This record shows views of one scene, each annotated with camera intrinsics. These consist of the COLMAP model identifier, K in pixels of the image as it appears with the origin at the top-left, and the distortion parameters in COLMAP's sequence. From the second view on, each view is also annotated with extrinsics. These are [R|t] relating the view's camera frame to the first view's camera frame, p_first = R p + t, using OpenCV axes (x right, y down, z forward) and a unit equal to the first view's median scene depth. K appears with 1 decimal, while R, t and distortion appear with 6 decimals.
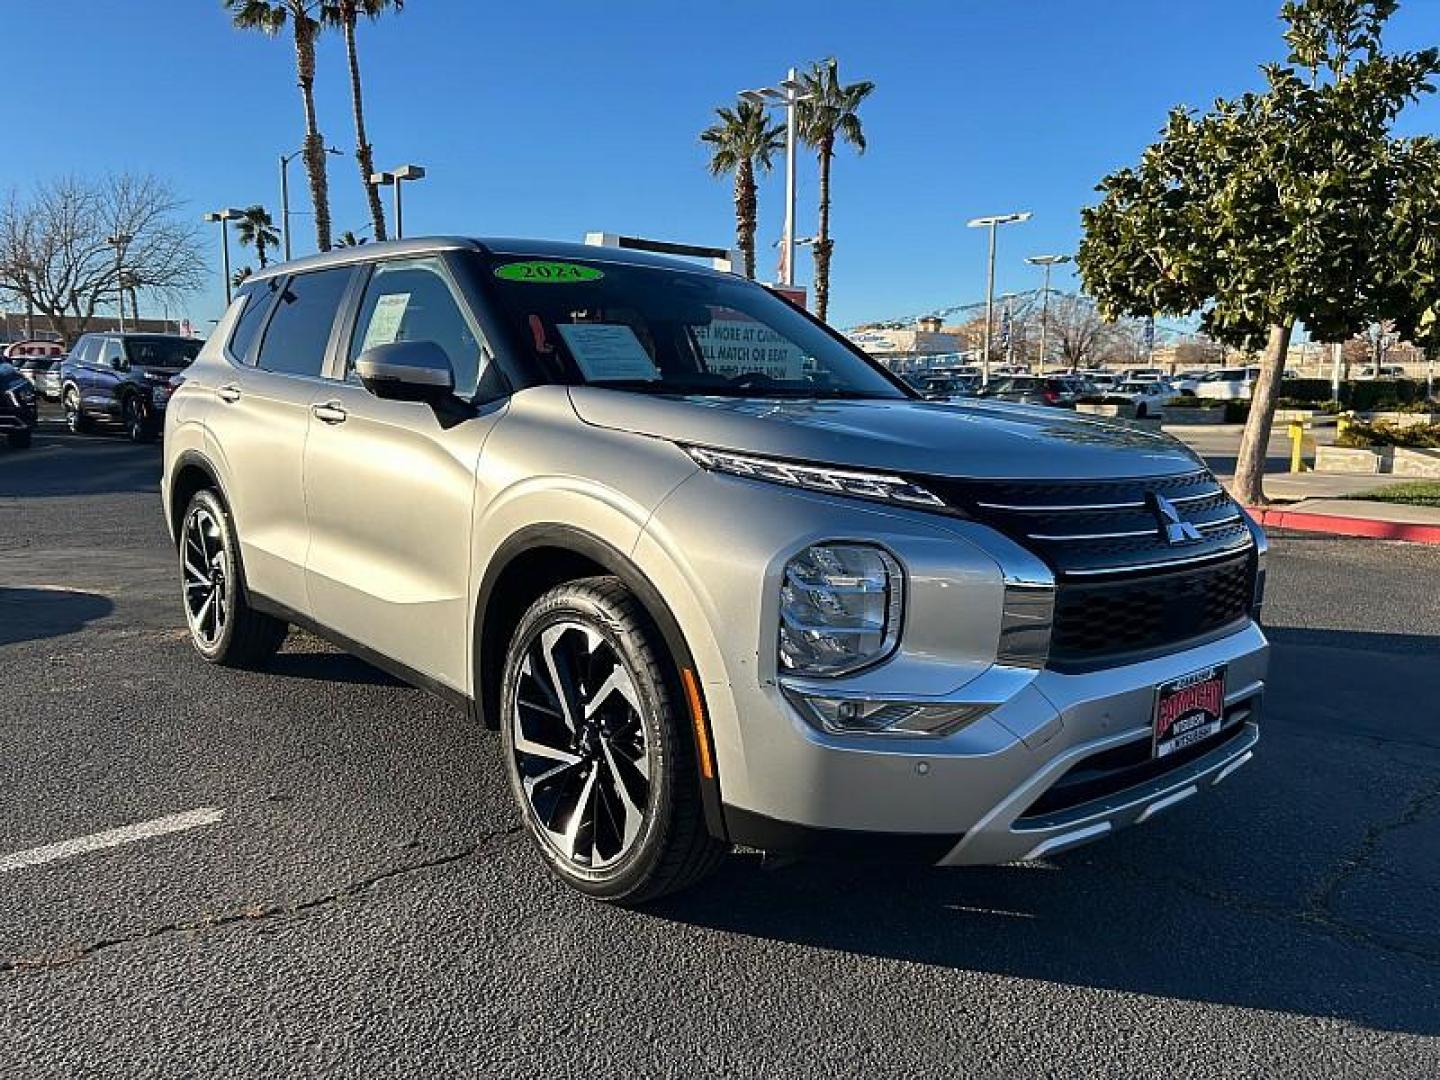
lens RADIAL K [[1122.6, 0, 720.4], [0, 1122.6, 533.5], [0, 0, 1]] dist [0.040566, -0.020514]
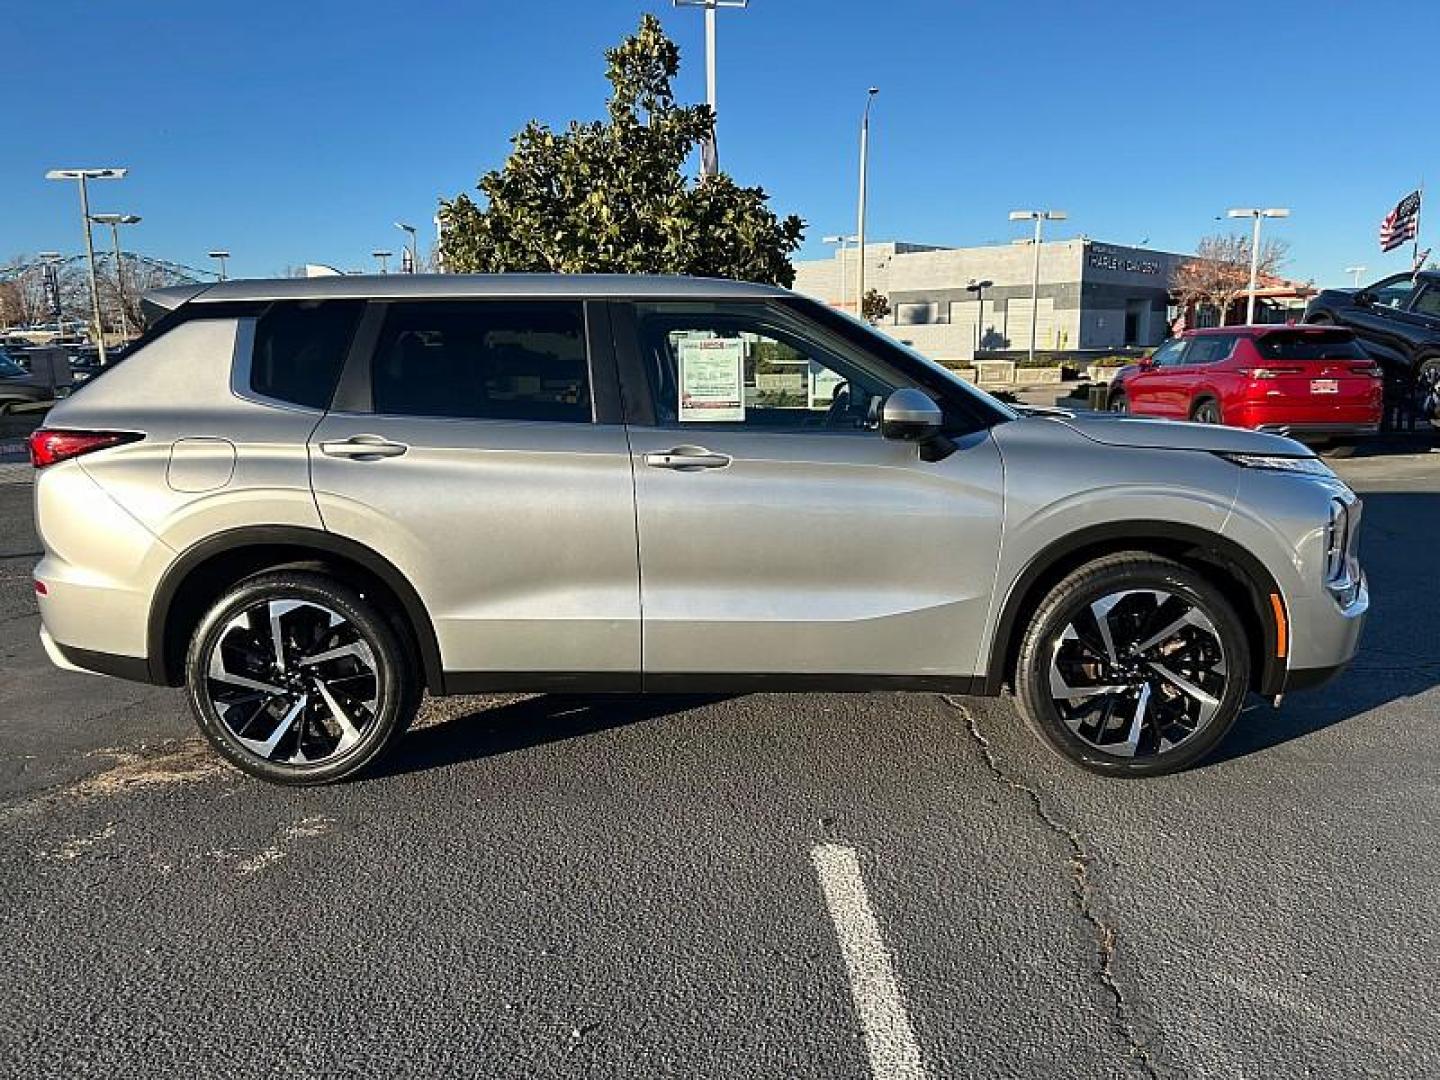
lens RADIAL K [[1122.6, 0, 716.7], [0, 1122.6, 553.2], [0, 0, 1]] dist [0.040566, -0.020514]
pose [[0.655363, -0.161963, 0.737745, -0.466040], [0.124979, 0.986528, 0.105557, -0.054802], [-0.744902, 0.023024, 0.666776, 0.142535]]
